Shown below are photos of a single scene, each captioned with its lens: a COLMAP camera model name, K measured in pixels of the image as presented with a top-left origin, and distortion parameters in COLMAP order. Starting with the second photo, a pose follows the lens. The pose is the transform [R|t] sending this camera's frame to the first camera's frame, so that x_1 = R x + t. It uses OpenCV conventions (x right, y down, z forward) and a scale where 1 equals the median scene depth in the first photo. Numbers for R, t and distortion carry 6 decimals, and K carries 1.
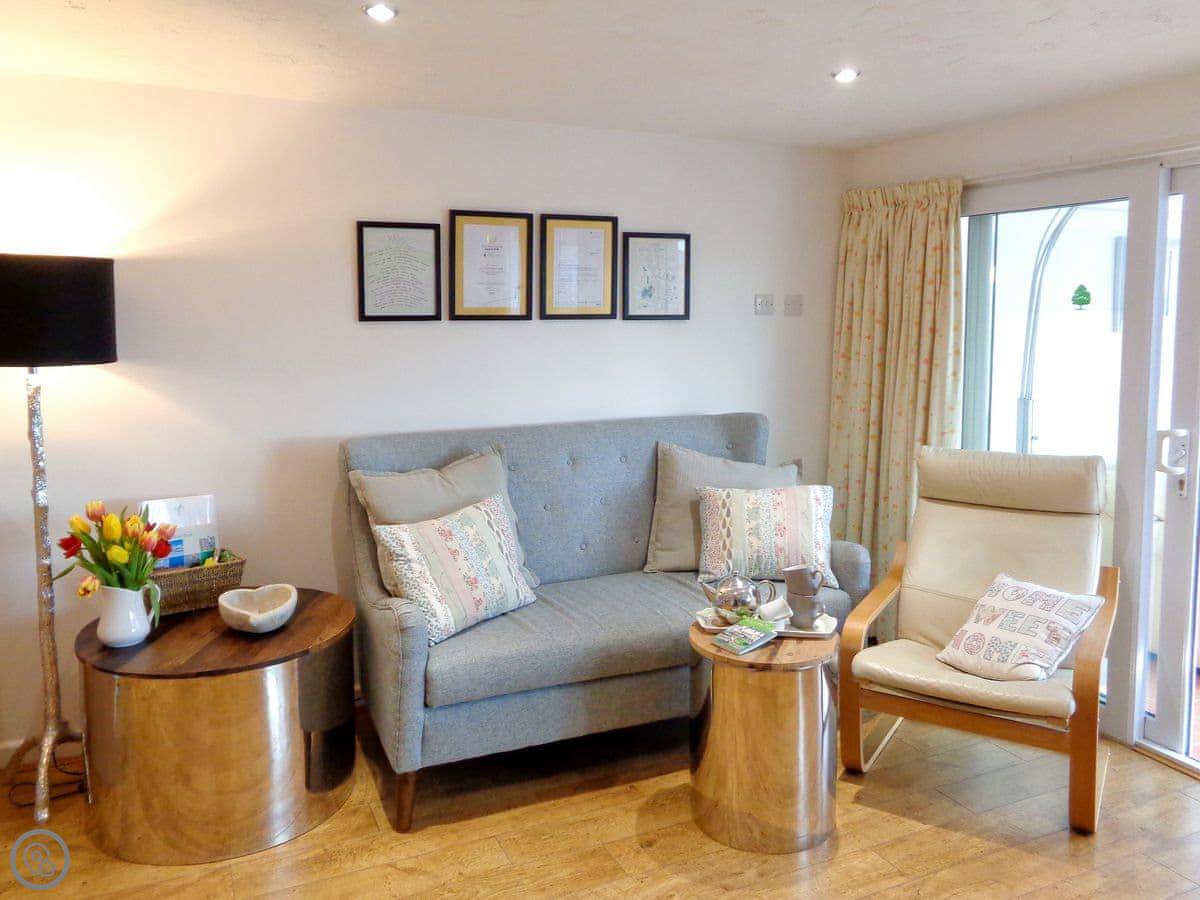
lens RADIAL K [[960.9, 0, 599.9], [0, 960.9, 410.8], [0, 0, 1]] dist [-0.004791, -0.009788]
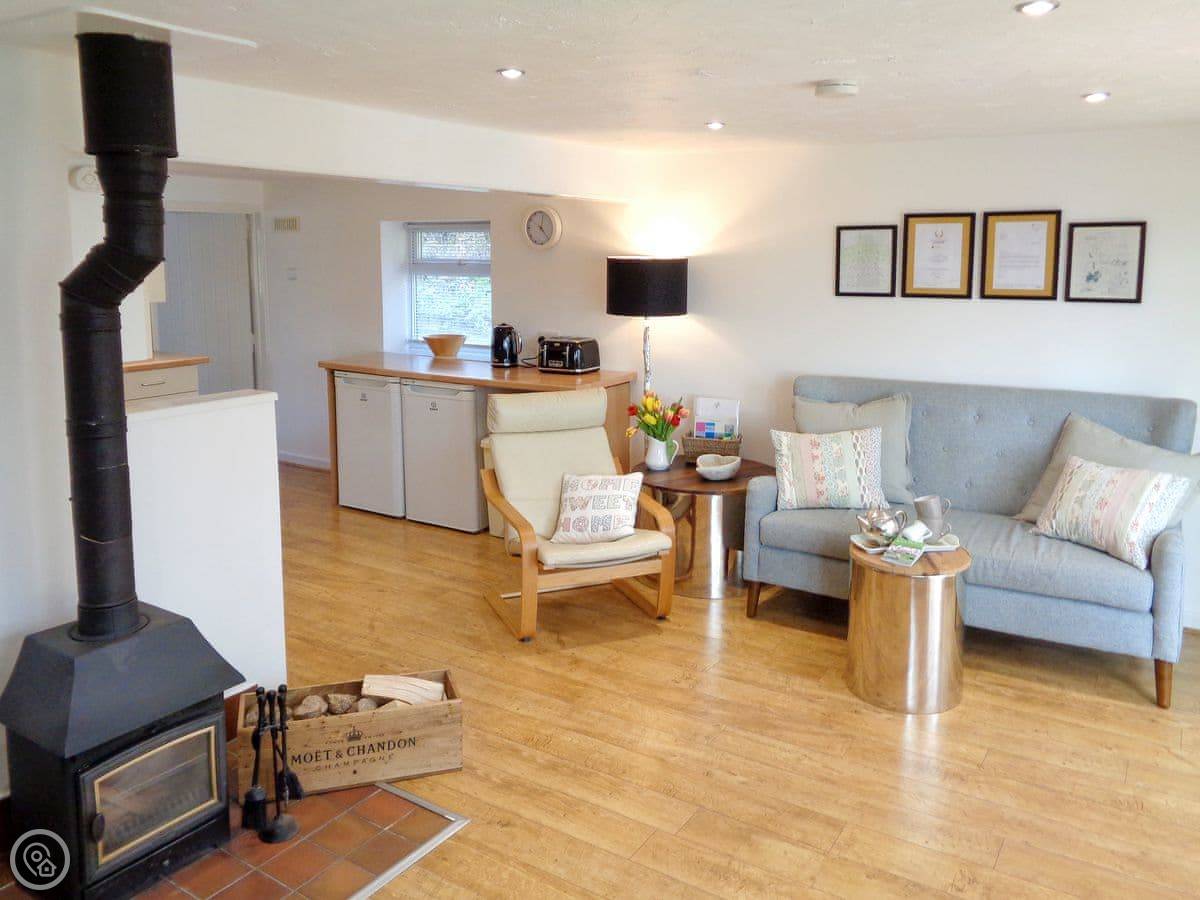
lens RADIAL K [[960.9, 0, 599.9], [0, 960.9, 410.8], [0, 0, 1]] dist [-0.004791, -0.009788]
pose [[0.517855, 0.140524, -0.843848, 0.772342], [-0.086719, 0.989958, 0.111638, -0.050514], [0.851062, 0.015366, 0.524841, -0.051399]]
